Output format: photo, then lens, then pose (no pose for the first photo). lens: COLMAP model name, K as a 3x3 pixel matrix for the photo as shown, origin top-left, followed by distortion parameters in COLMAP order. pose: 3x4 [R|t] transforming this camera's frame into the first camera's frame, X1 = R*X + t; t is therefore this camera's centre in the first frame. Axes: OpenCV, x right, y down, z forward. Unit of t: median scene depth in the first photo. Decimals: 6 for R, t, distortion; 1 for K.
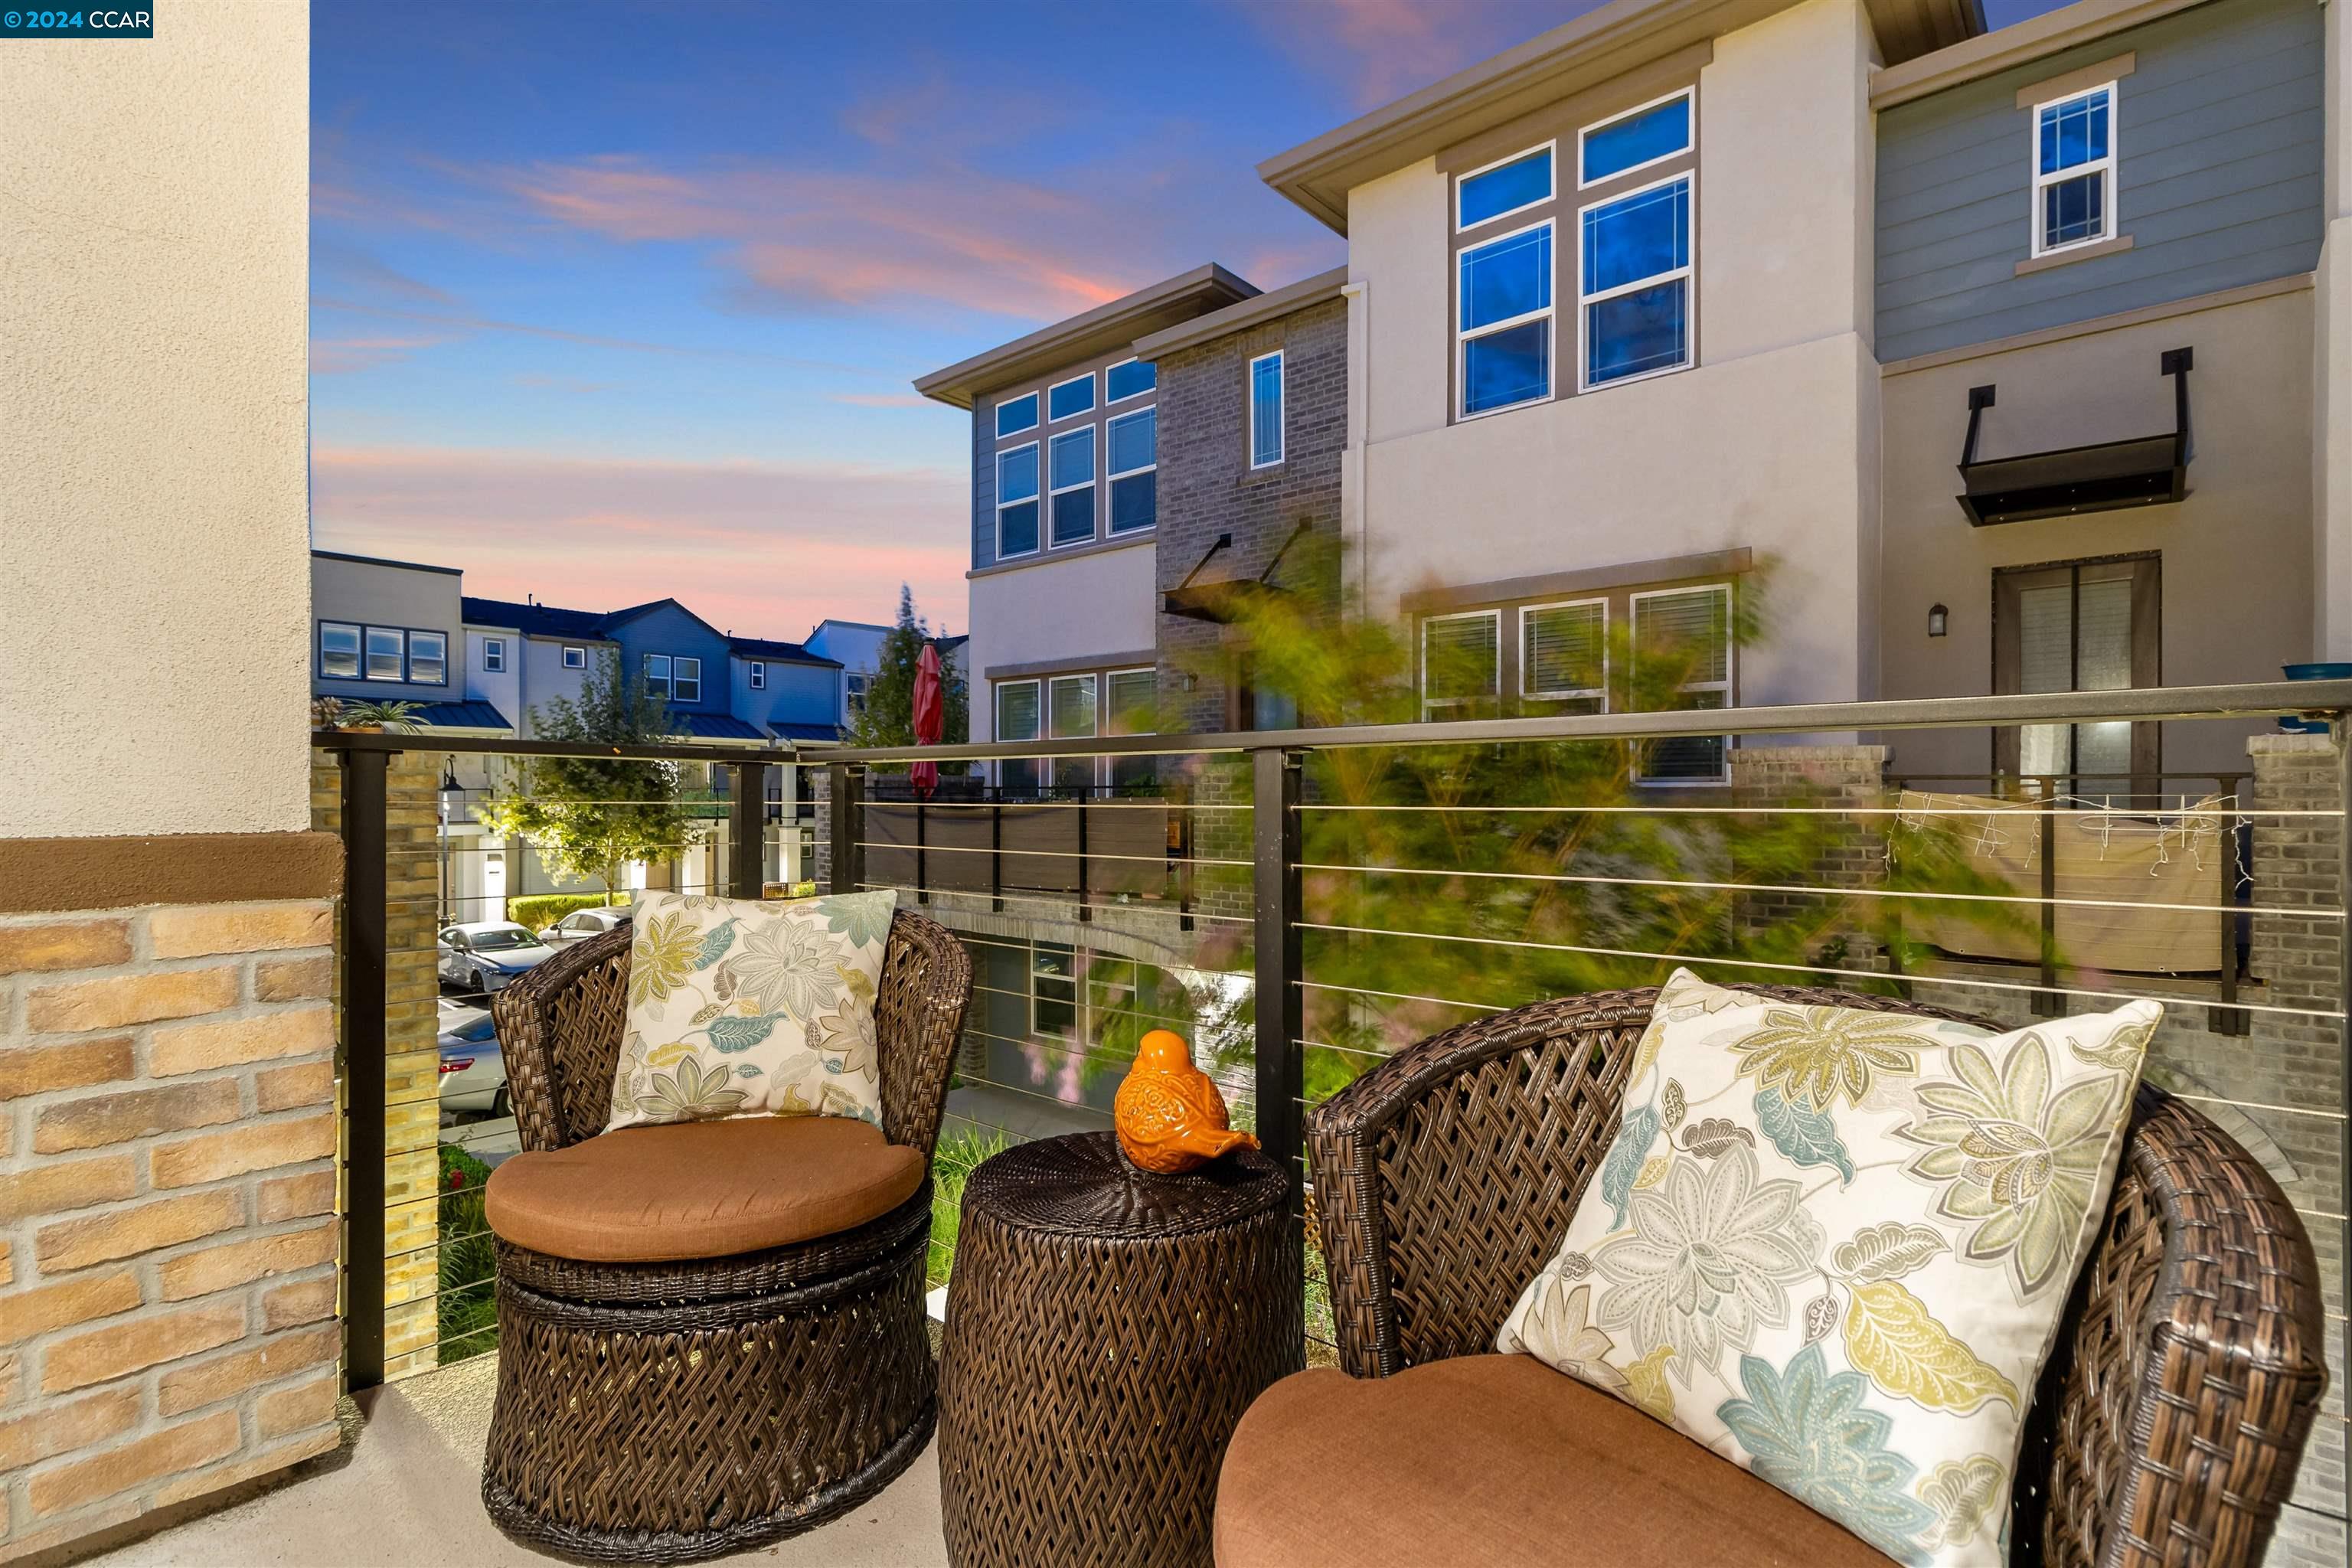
lens RADIAL K [[1116.7, 0, 1176.0], [0, 1116.7, 784.0], [0, 0, 1]] dist [-0.001247, -0.000849]
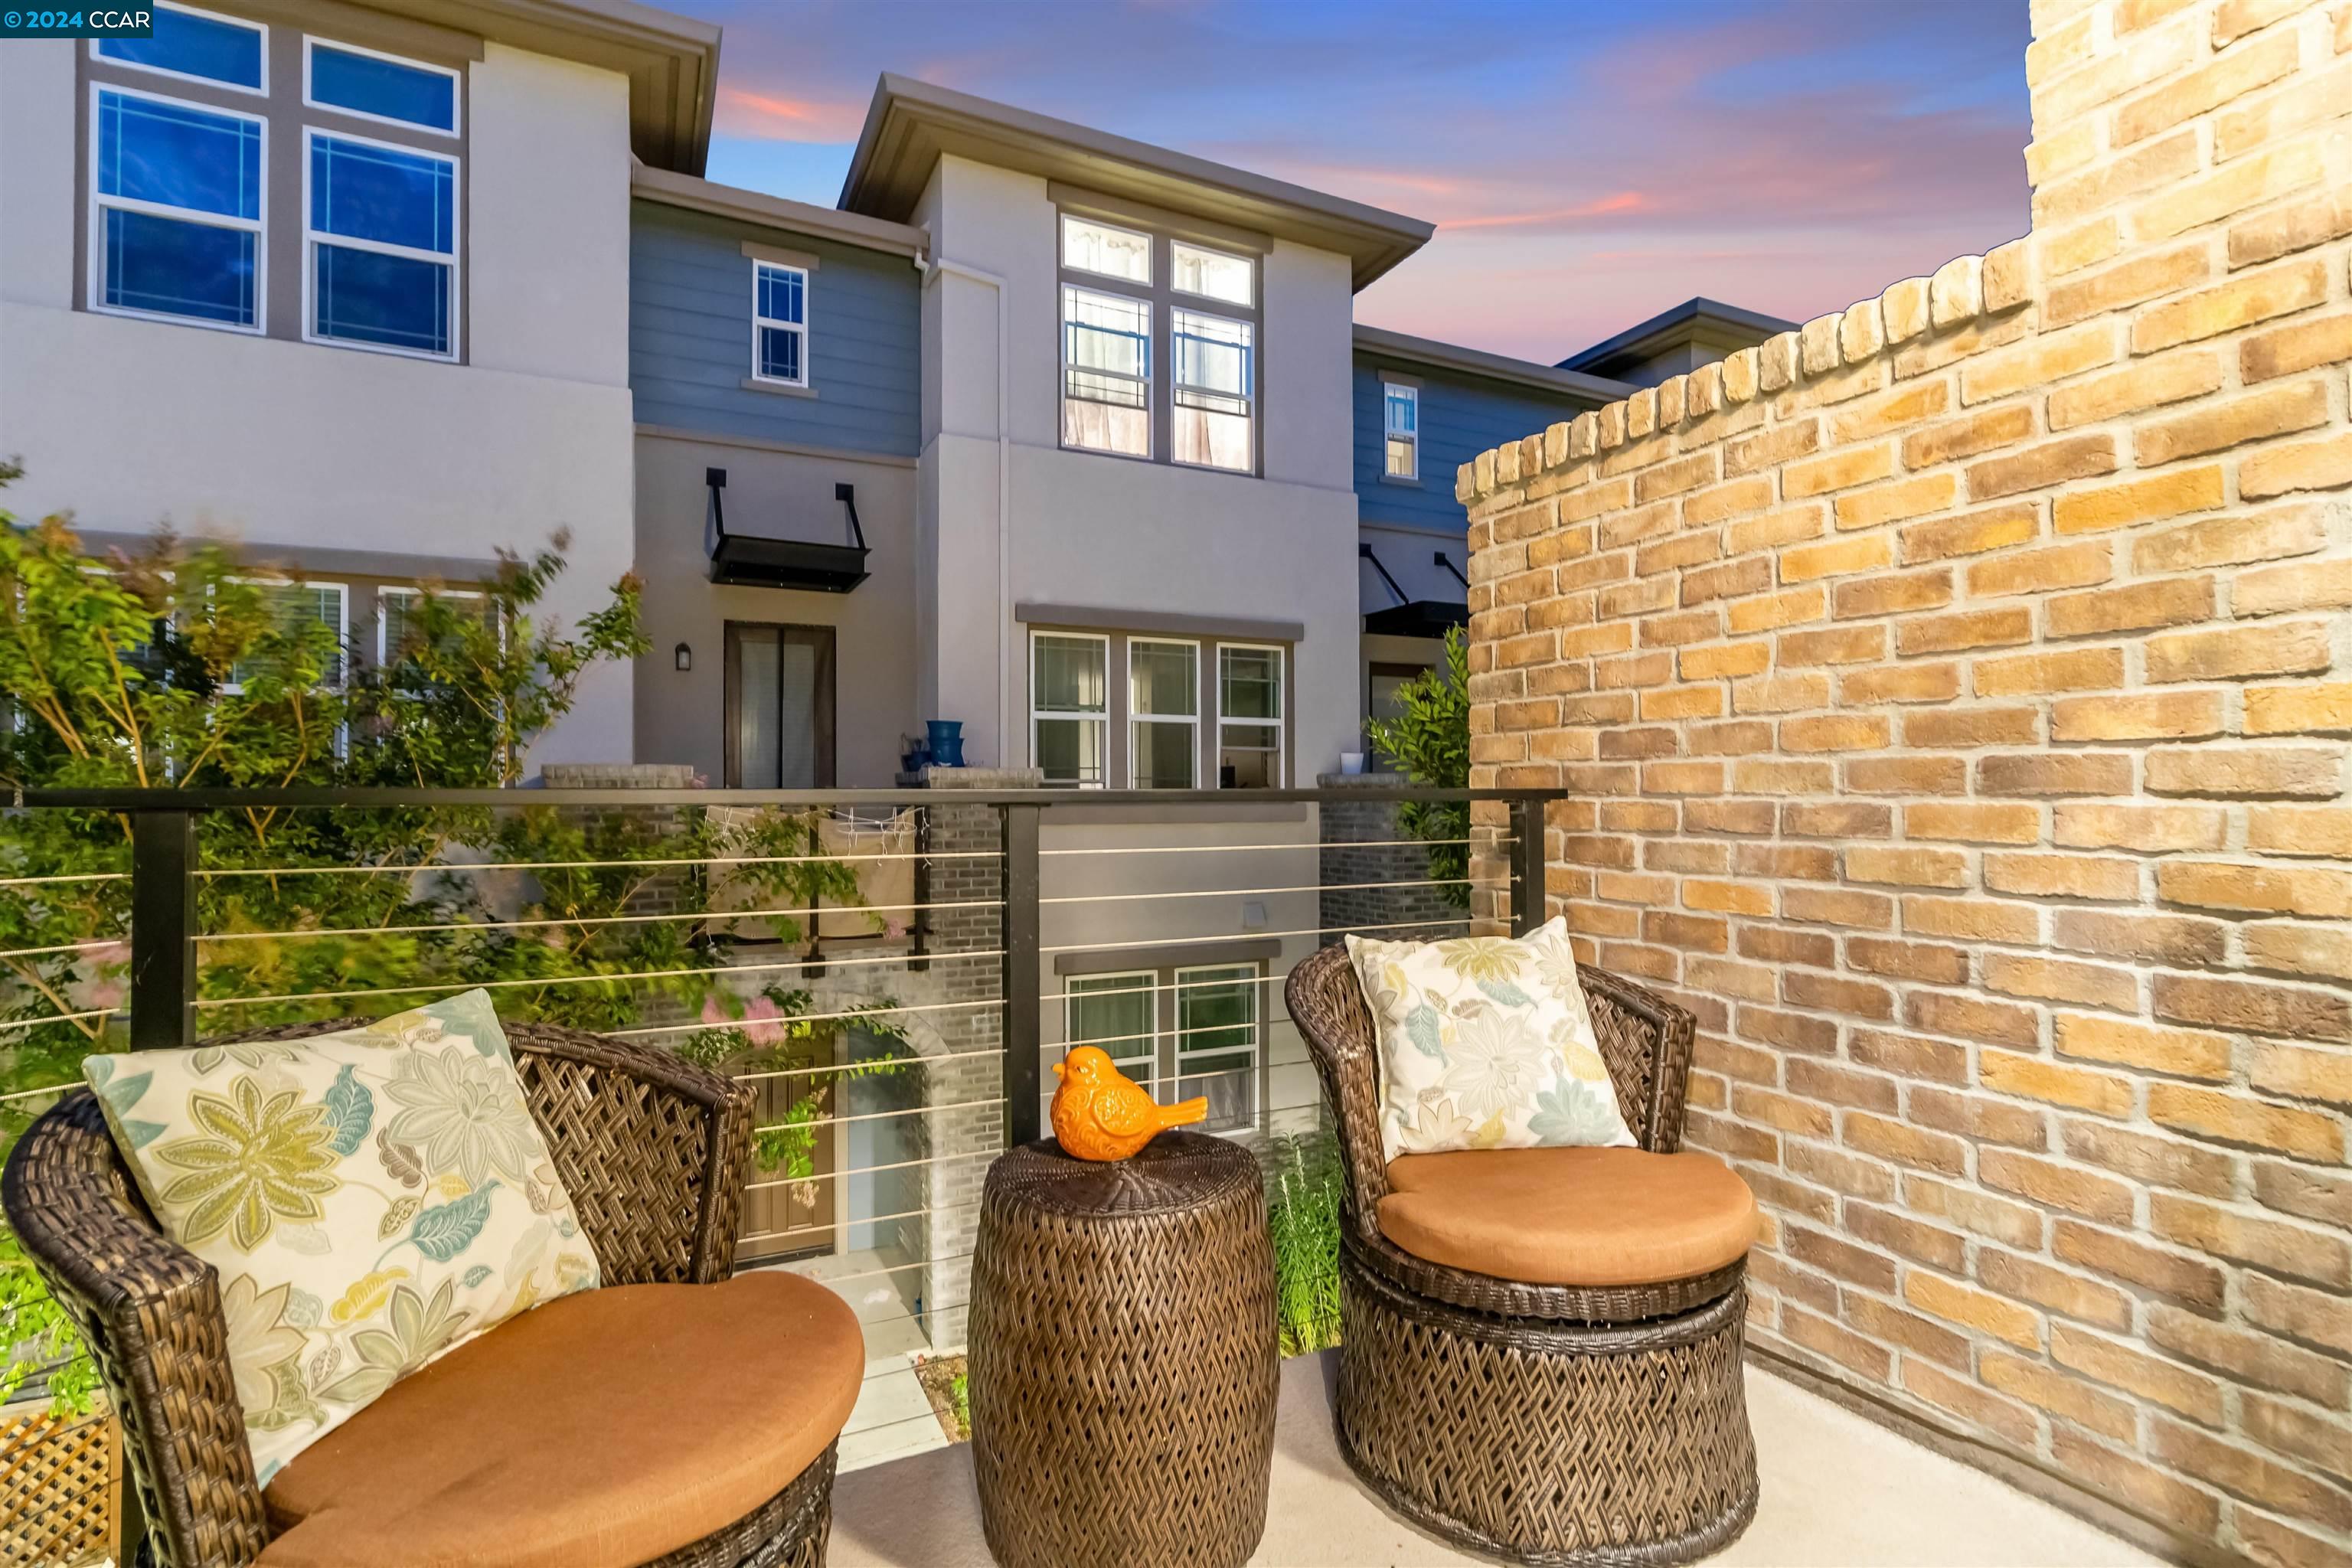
lens RADIAL K [[1091.7, 0, 1176.0], [0, 1091.7, 784.0], [0, 0, 1]] dist [-0.023855, 0.000693]
pose [[0.407043, 0.012373, 0.913325, -0.129343], [-0.008420, 0.999917, -0.009793, -0.005873], [-0.913370, -0.003704, 0.407113, 0.056471]]
